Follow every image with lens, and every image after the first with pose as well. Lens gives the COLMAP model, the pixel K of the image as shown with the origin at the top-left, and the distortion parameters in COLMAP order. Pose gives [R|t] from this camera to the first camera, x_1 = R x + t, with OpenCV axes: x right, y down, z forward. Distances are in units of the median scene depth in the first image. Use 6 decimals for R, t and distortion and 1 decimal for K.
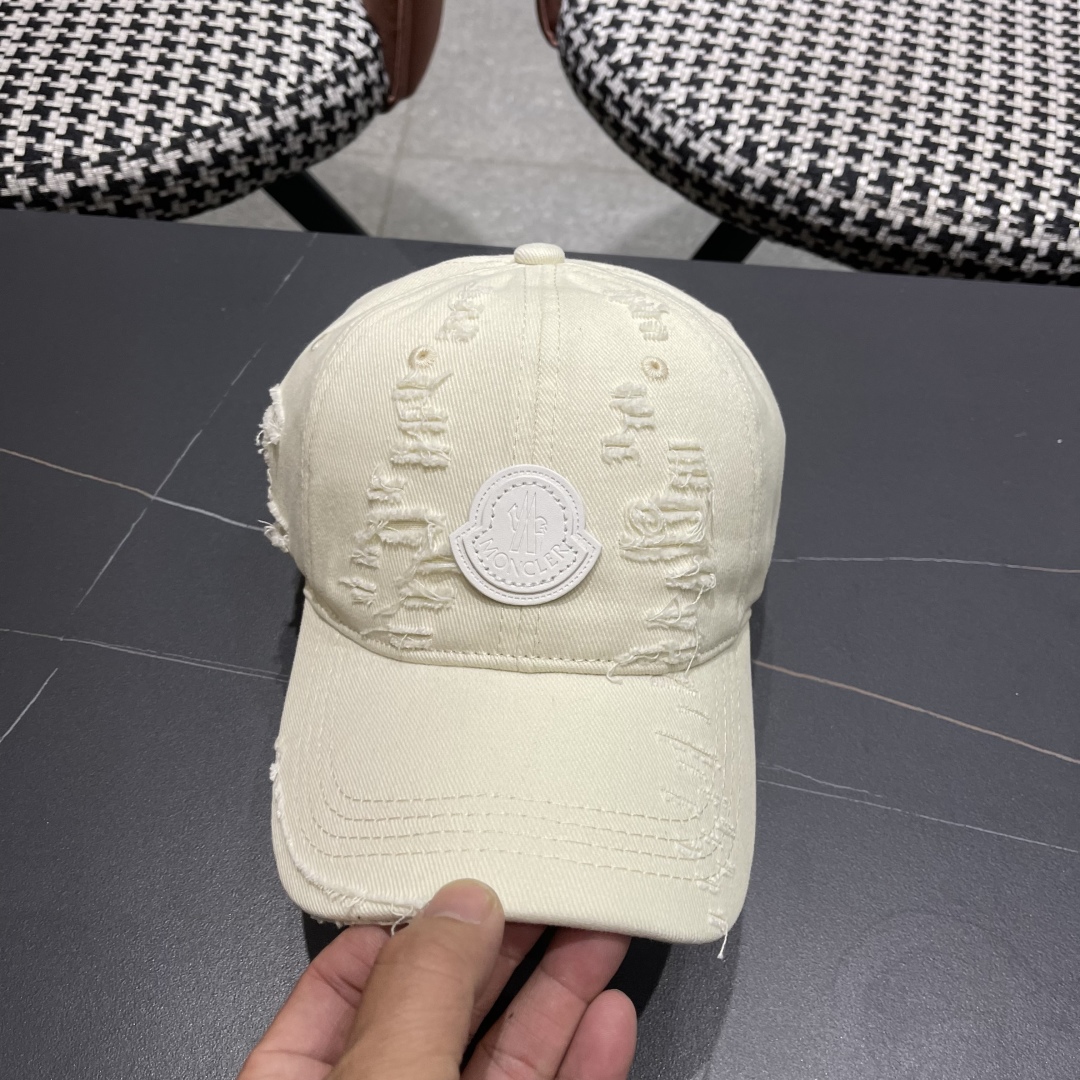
lens RADIAL K [[1128.7, 0, 537.6], [0, 1128.7, 558.3], [0, 0, 1]] dist [0.021242, 0.000000]
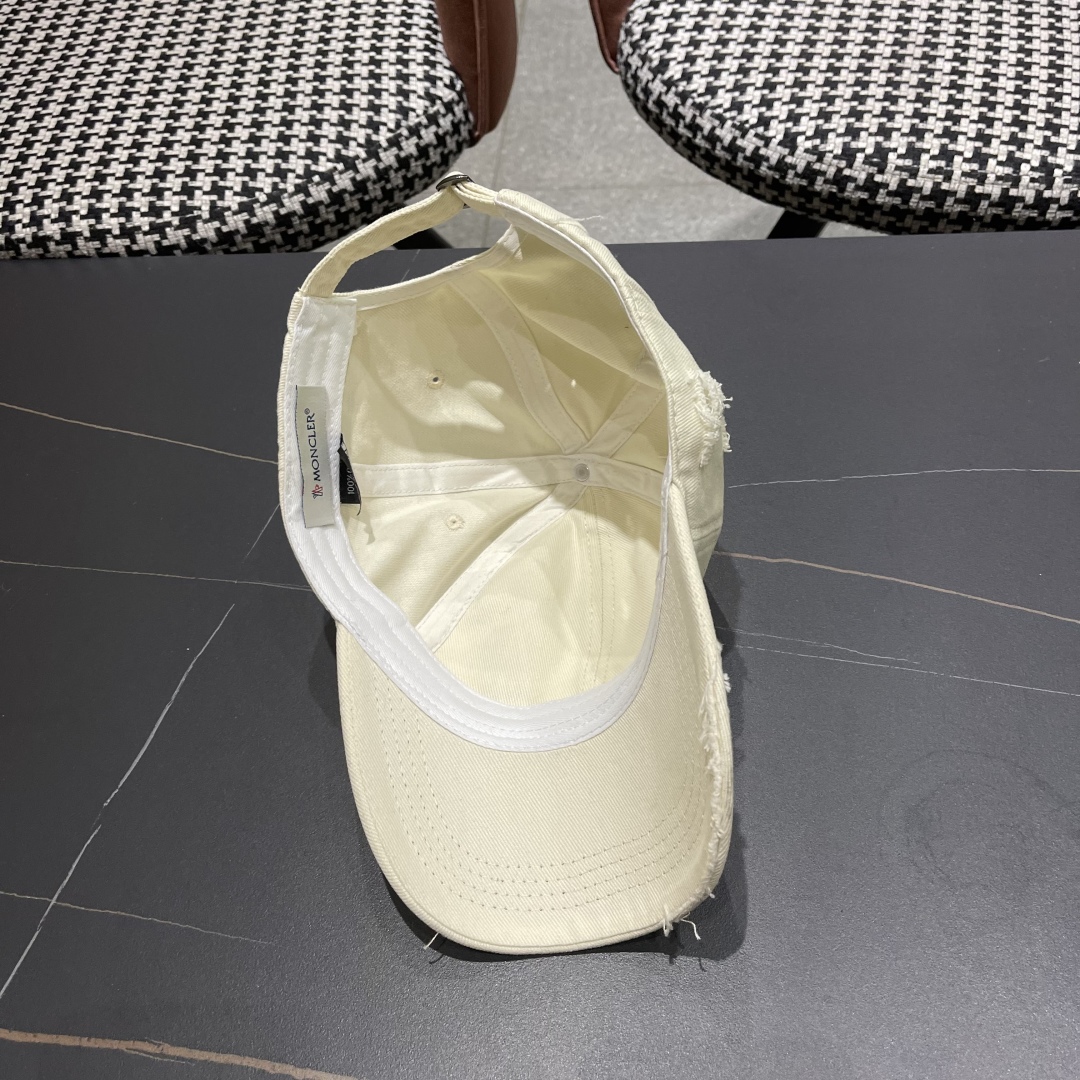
lens RADIAL K [[1128.7, 0, 537.2], [0, 1128.7, 548.8], [0, 0, 1]] dist [0.021242, 0.000000]
pose [[0.991442, -0.070217, -0.110052, 0.032570], [0.066004, 0.996957, -0.041473, 0.075460], [0.112629, 0.033854, 0.993060, -0.136531]]
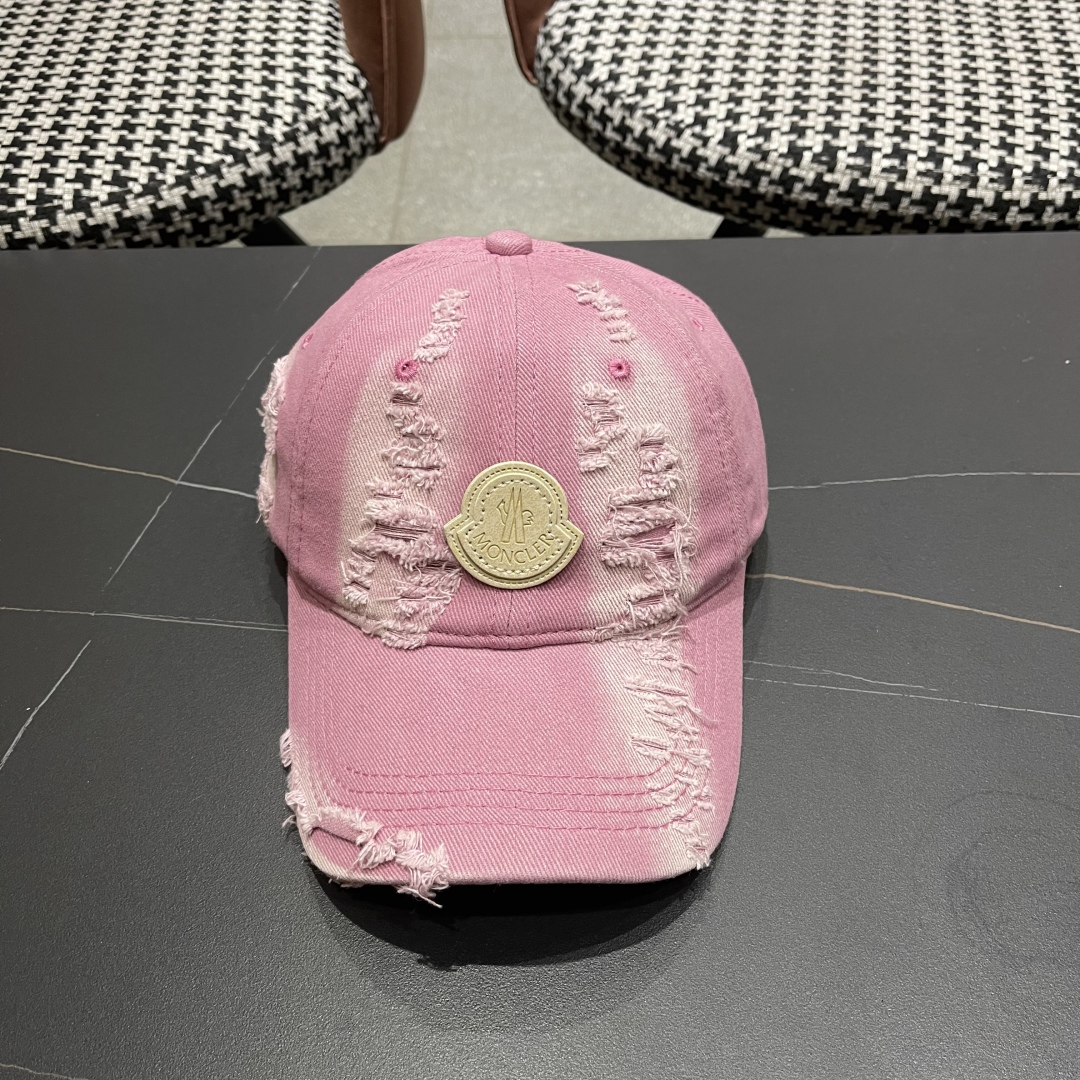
lens RADIAL K [[1128.7, 0, 543.4], [0, 1128.7, 545.0], [0, 0, 1]] dist [0.021242, 0.000000]
pose [[0.996213, -0.086934, -0.001106, -0.014678], [0.086234, 0.989652, -0.114687, 0.110933], [0.011065, 0.114157, 0.993401, 0.008326]]
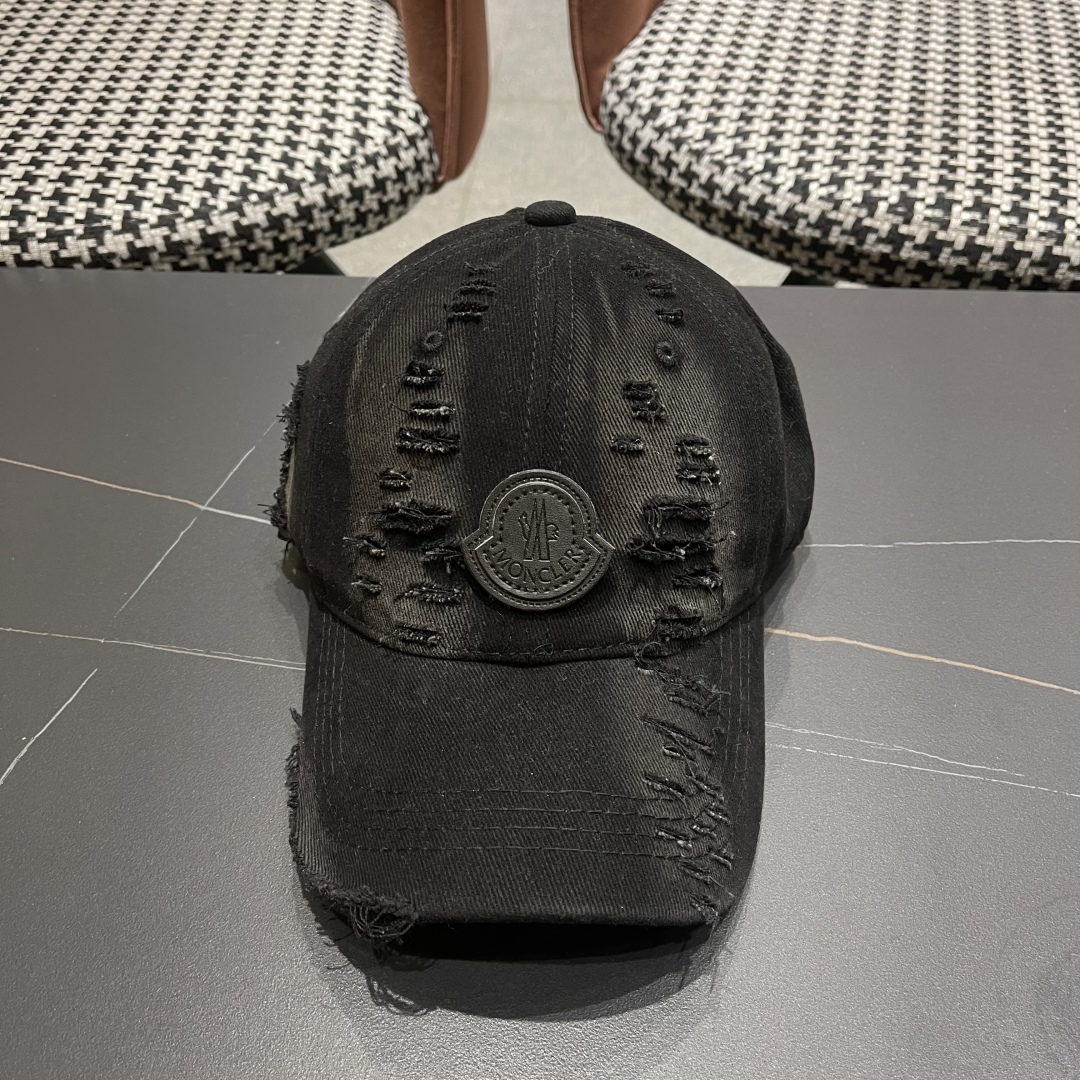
lens RADIAL K [[1128.7, 0, 538.7], [0, 1128.7, 550.2], [0, 0, 1]] dist [0.021242, 0.000000]
pose [[0.998789, -0.036232, -0.033280, -0.021759], [0.030013, 0.984752, -0.171353, 0.116564], [0.038981, 0.170147, 0.984647, 0.063245]]
